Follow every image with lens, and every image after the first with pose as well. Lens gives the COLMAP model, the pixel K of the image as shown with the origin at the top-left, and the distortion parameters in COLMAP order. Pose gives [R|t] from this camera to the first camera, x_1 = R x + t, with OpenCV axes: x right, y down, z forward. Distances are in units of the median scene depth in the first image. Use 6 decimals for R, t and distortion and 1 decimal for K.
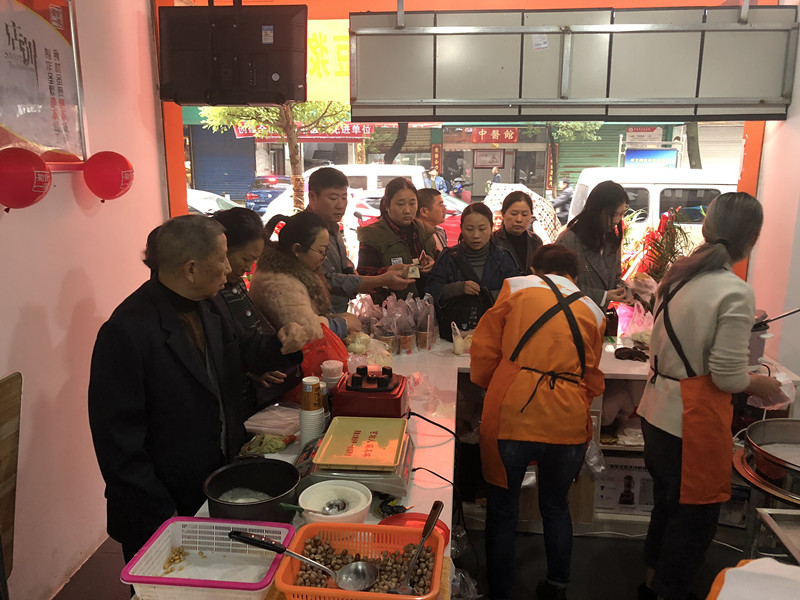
lens RADIAL K [[647.7, 0, 403.0], [0, 647.7, 297.4], [0, 0, 1]] dist [0.005080, 0.003987]
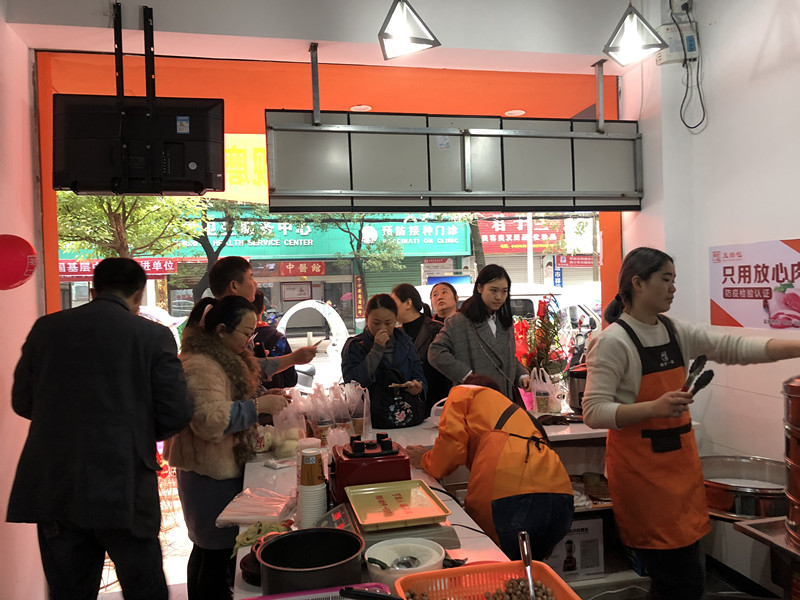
lens RADIAL K [[651.2, 0, 410.2], [0, 651.2, 300.2], [0, 0, 1]] dist [0.010351, -0.003879]
pose [[0.949418, -0.039224, 0.311556, -0.199081], [0.101421, 0.977296, -0.186026, 0.071152], [-0.297186, 0.208215, 0.931841, 0.034466]]
